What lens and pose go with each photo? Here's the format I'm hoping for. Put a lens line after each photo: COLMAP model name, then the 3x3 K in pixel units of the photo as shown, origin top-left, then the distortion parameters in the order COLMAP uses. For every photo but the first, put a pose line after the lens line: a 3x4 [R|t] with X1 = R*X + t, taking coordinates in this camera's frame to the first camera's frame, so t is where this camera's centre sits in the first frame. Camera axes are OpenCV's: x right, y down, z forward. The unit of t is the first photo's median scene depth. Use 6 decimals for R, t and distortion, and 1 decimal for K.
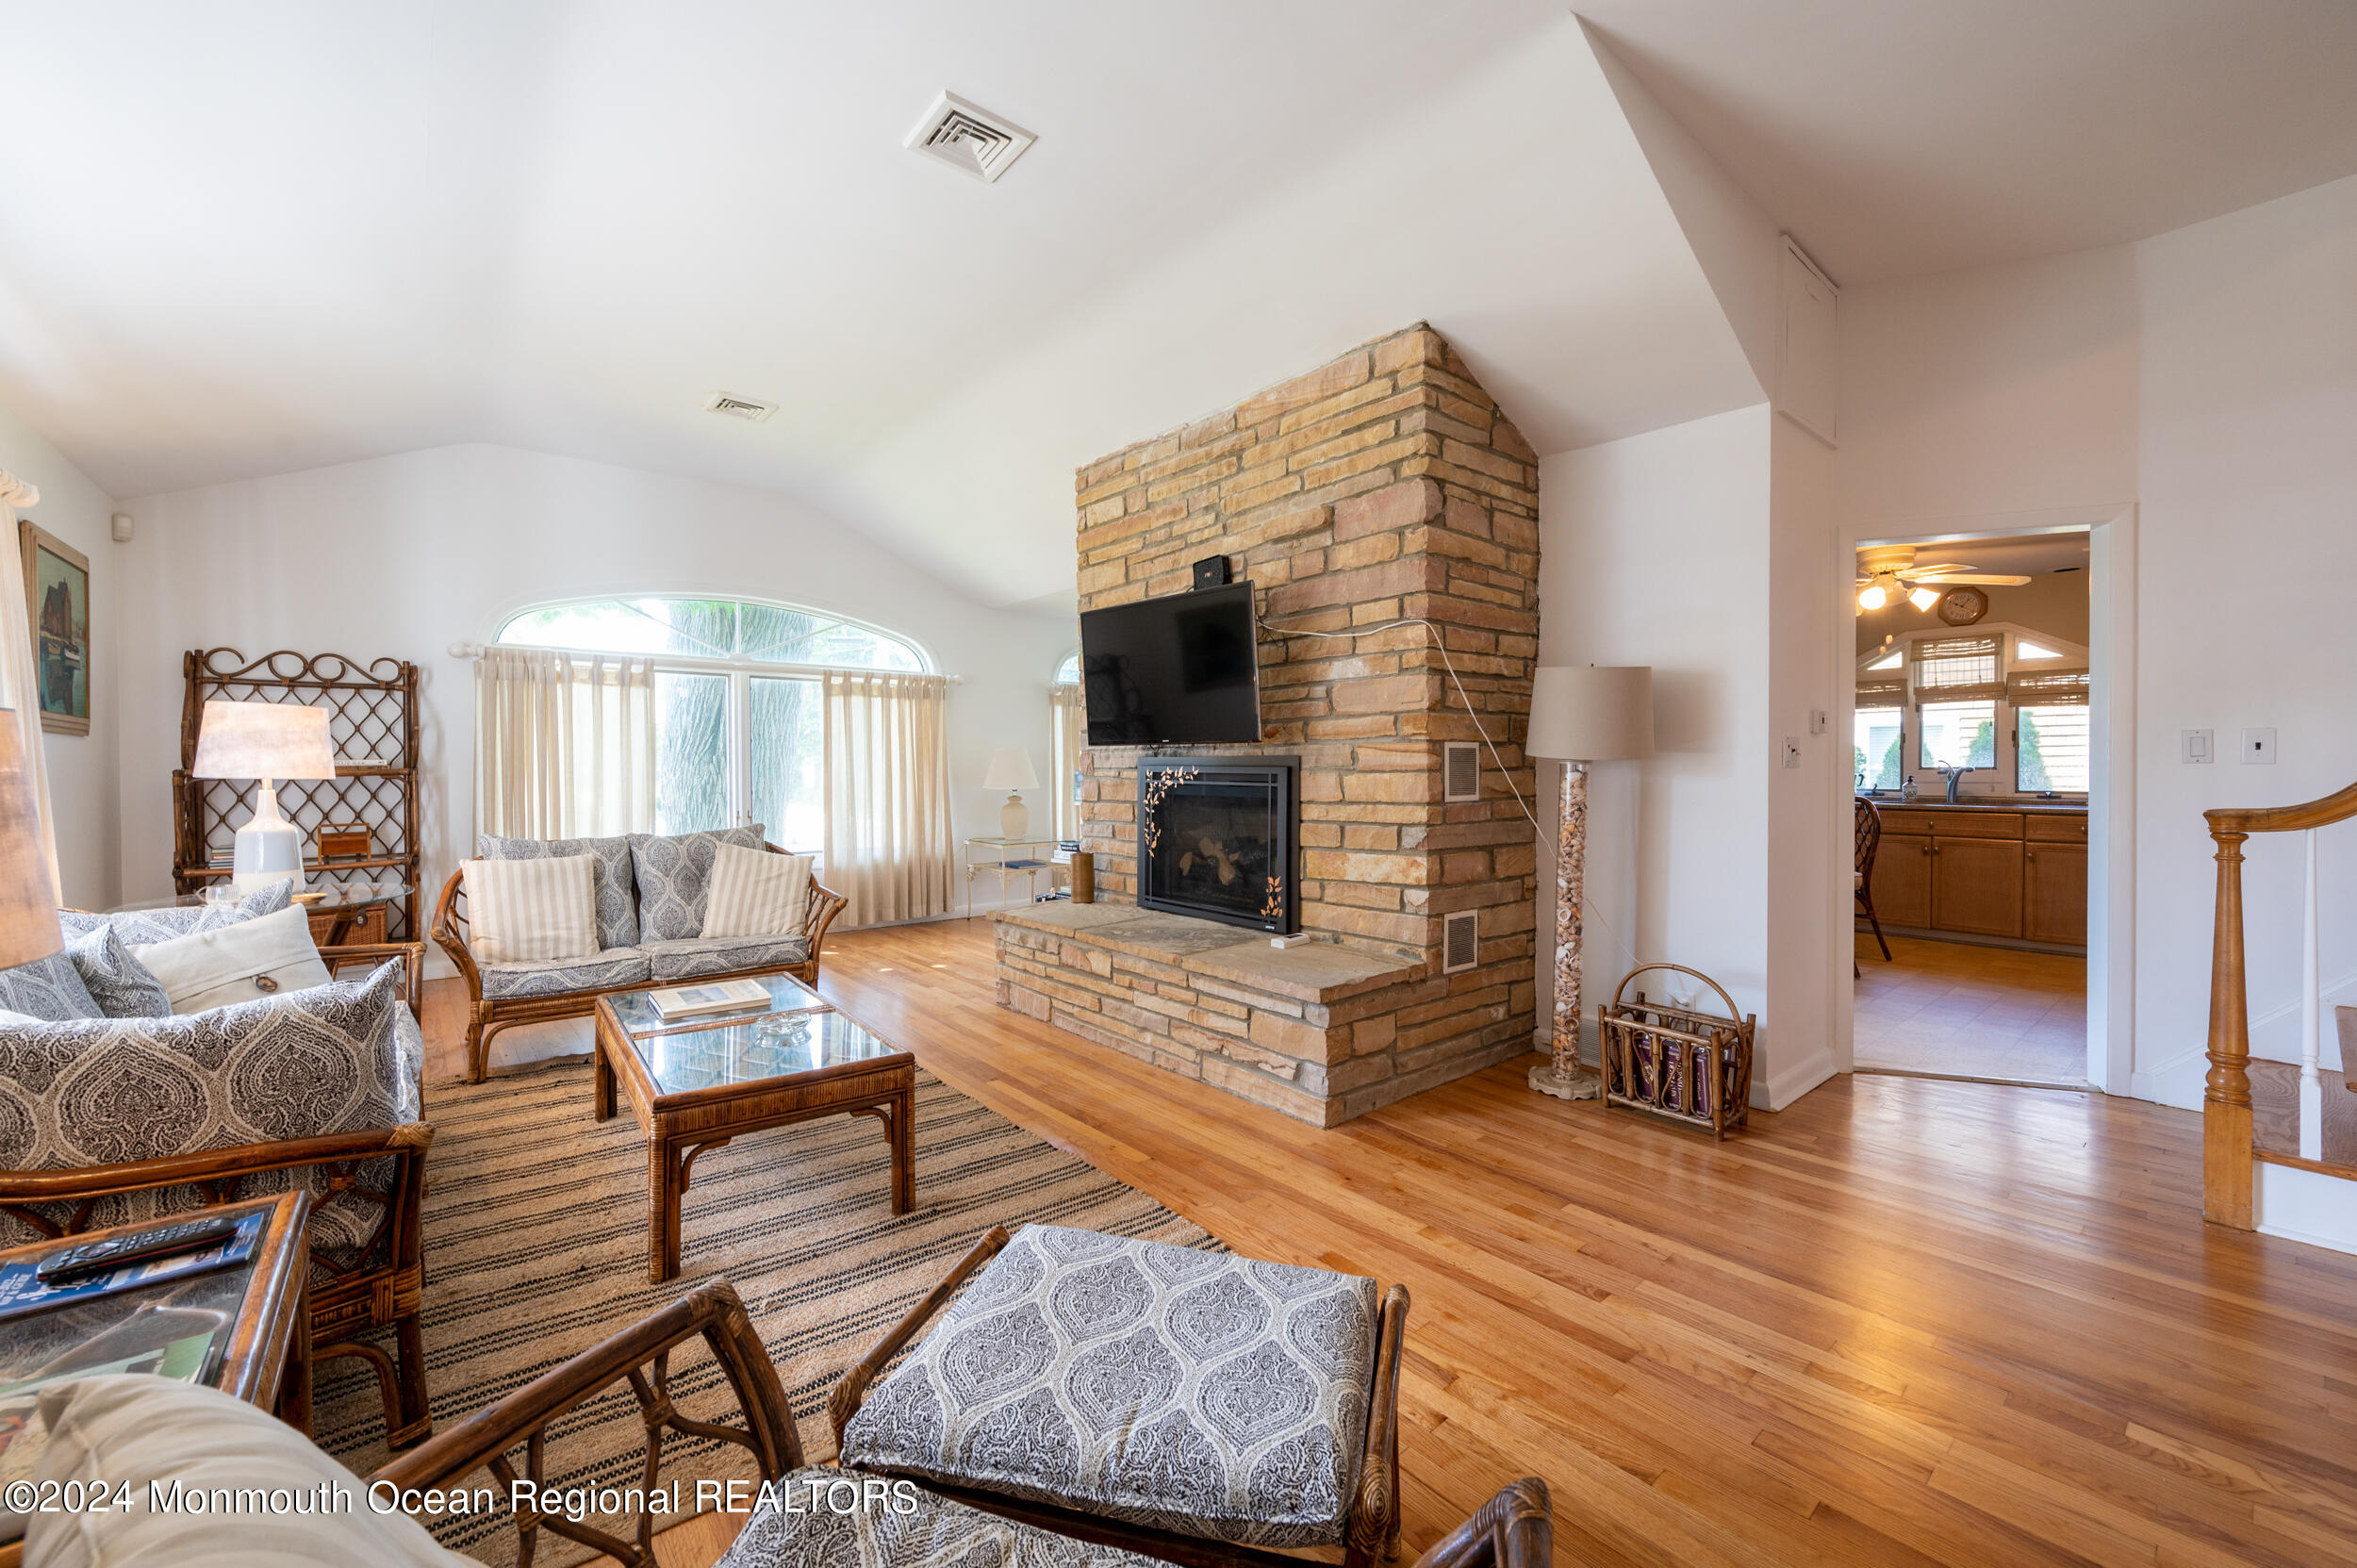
lens RADIAL K [[932.3, 0, 1170.7], [0, 932.3, 777.2], [0, 0, 1]] dist [-0.000094, 0.000199]
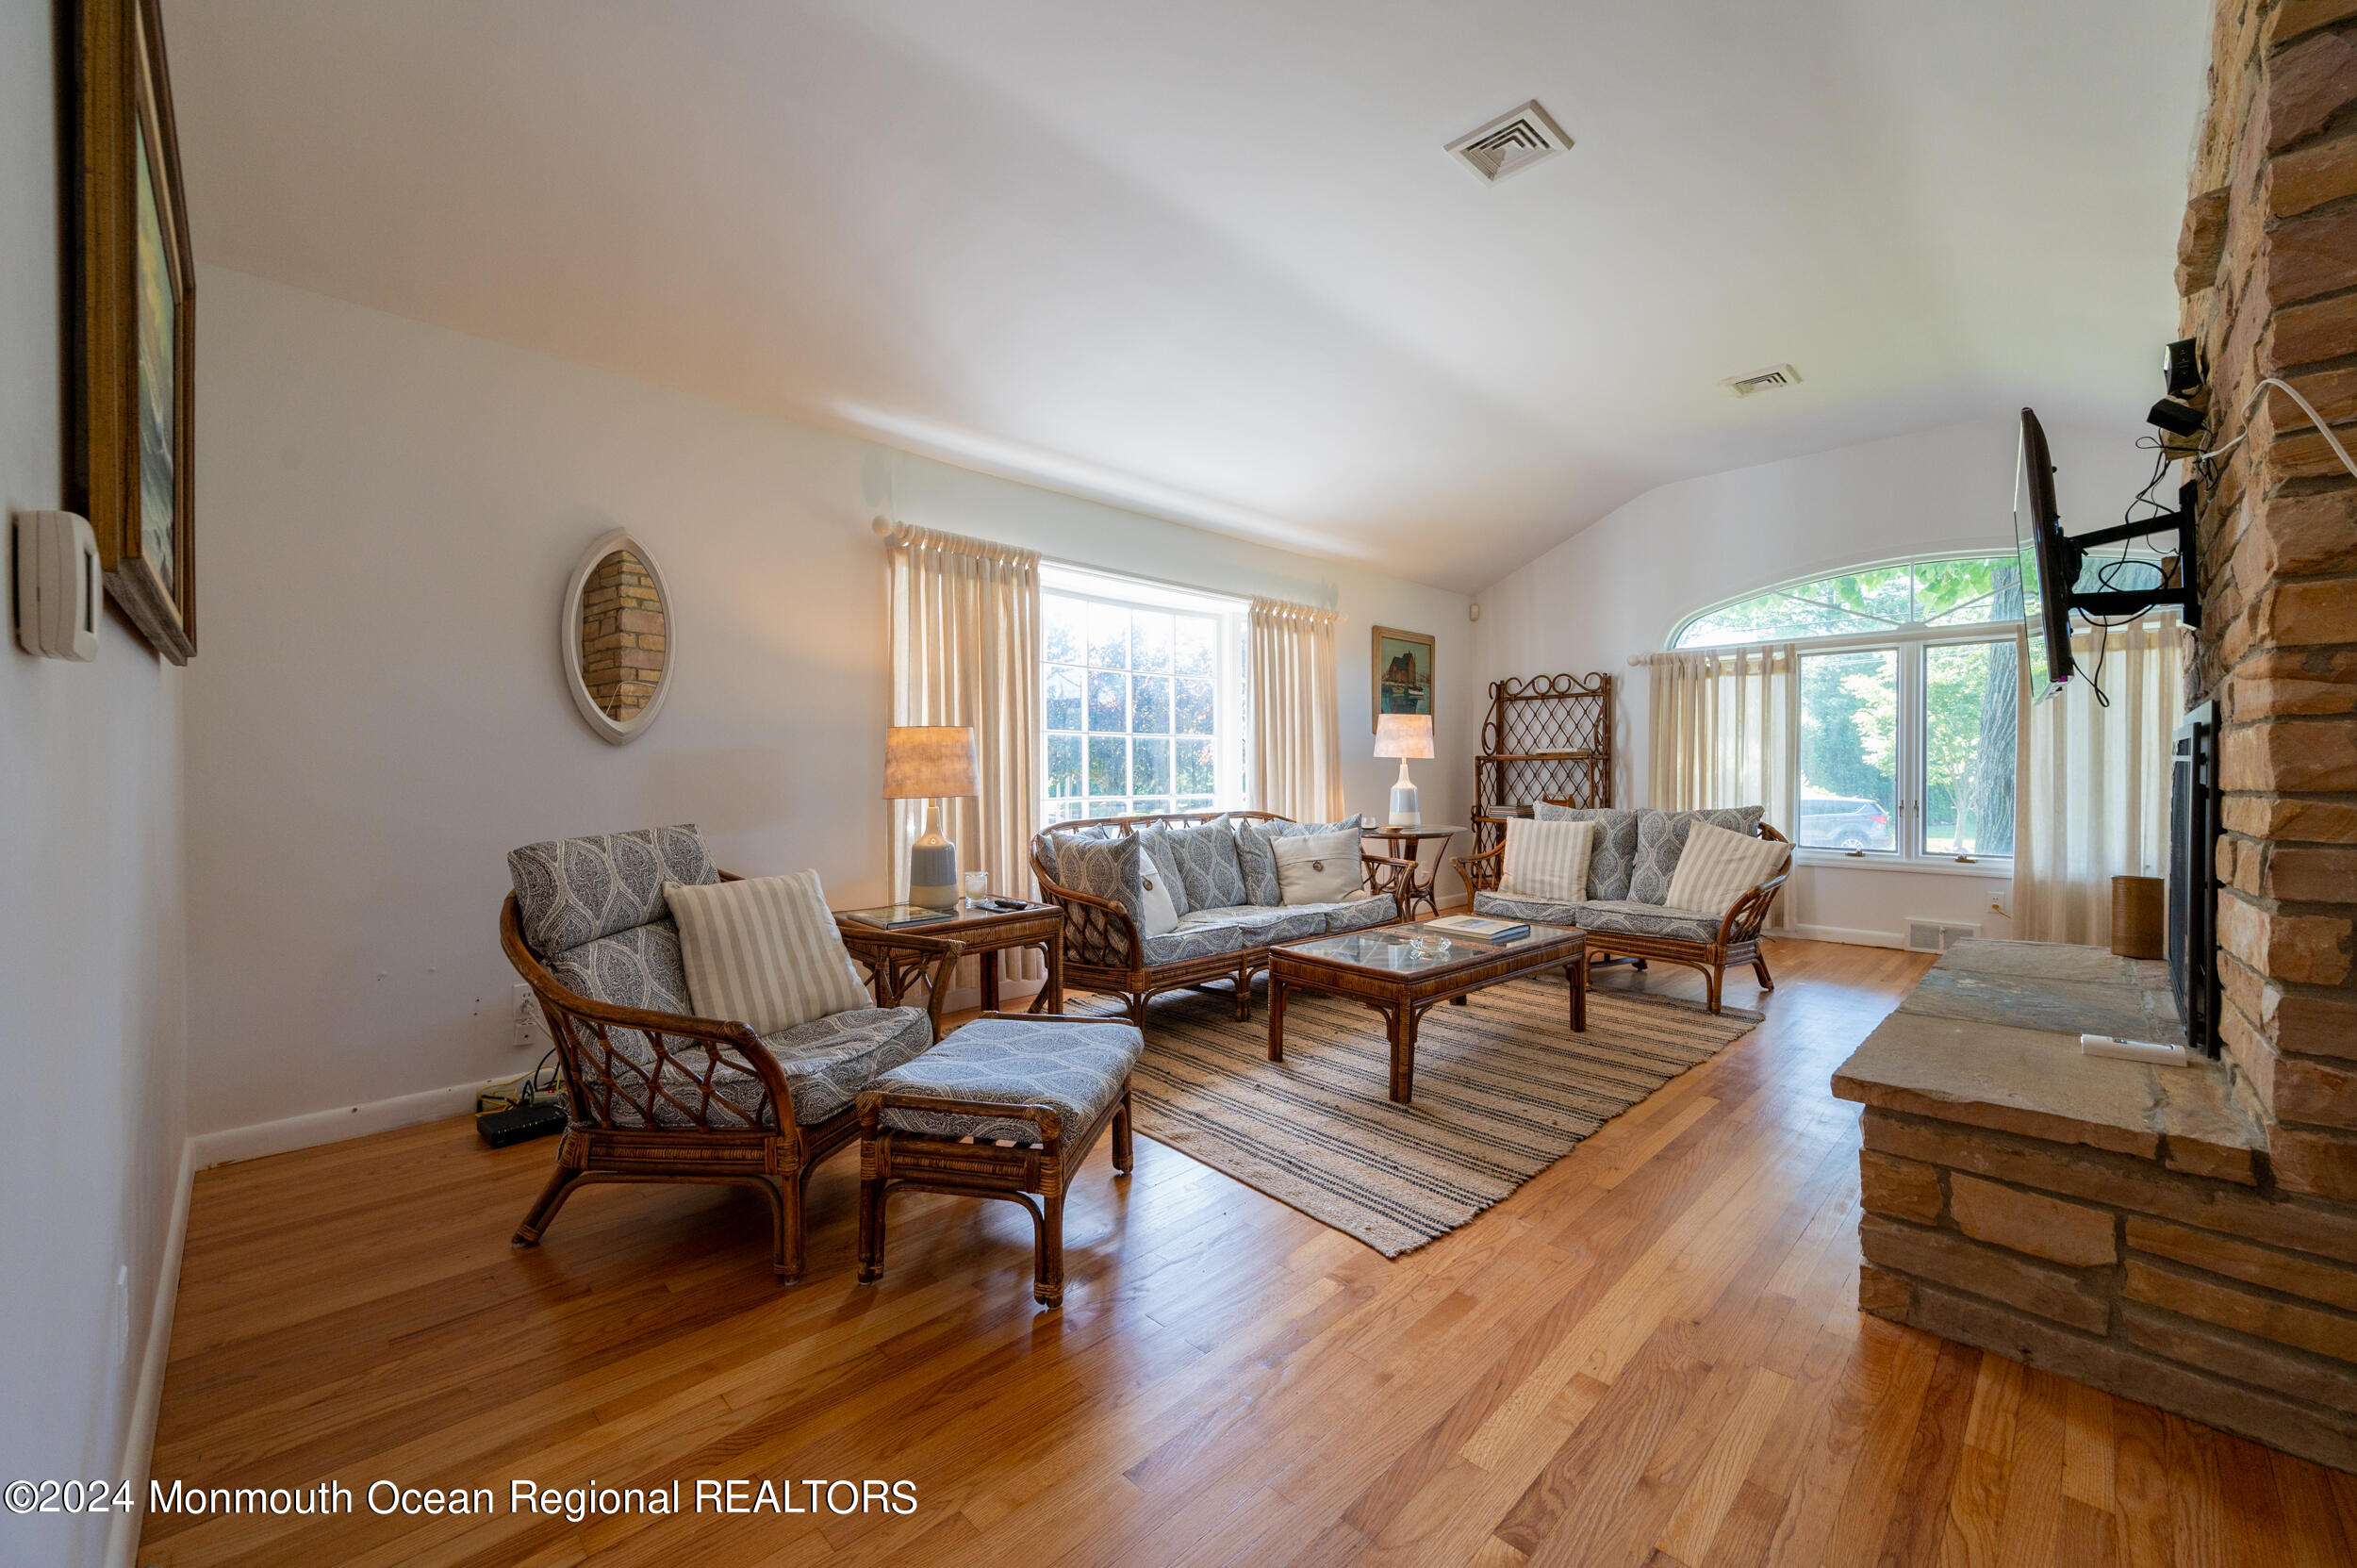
lens RADIAL K [[932.3, 0, 1184.2], [0, 932.3, 781.6], [0, 0, 1]] dist [-0.000094, 0.000199]
pose [[0.081494, 0.016587, -0.996536, 0.644174], [-0.009449, 0.999829, 0.015870, 0.019250], [0.996629, 0.008123, 0.081637, 0.434778]]
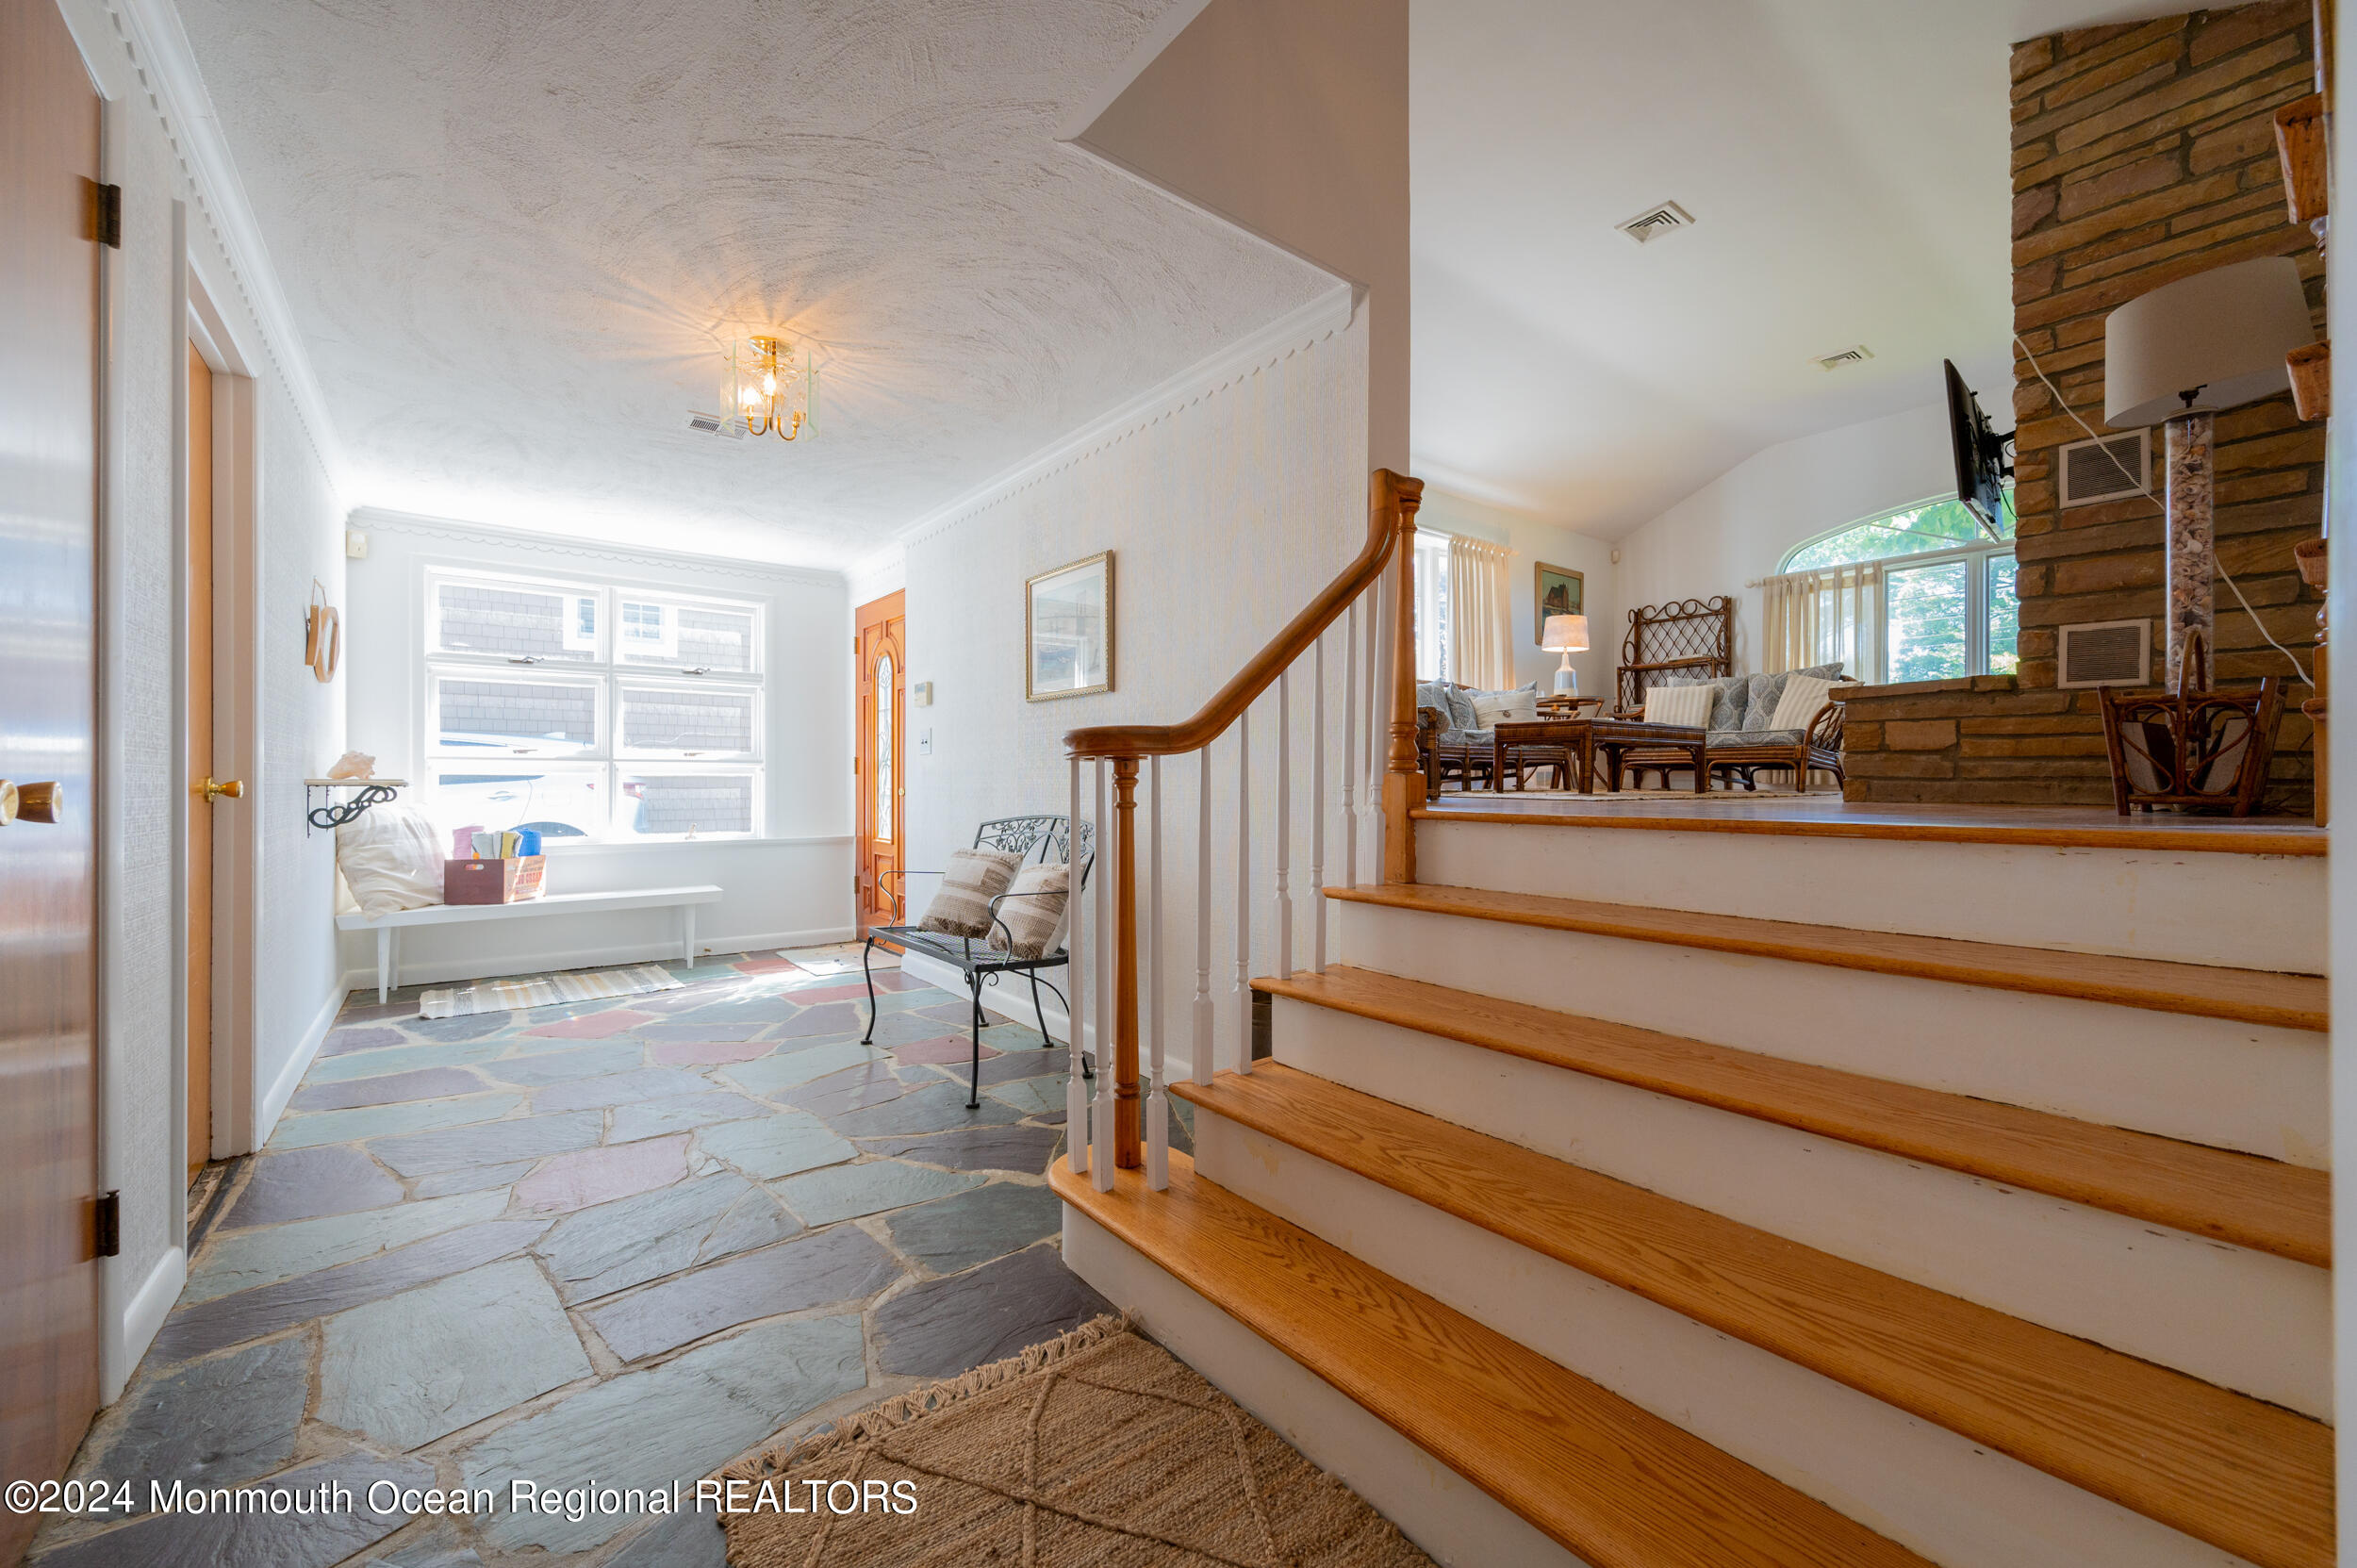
lens RADIAL K [[932.3, 0, 1176.2], [0, 932.3, 779.5], [0, 0, 1]] dist [-0.000094, 0.000199]
pose [[-0.038987, -0.001145, -0.999239, 1.266599], [-0.015019, 0.999887, -0.000560, 0.314285], [0.999127, 0.014986, -0.039000, 0.131278]]
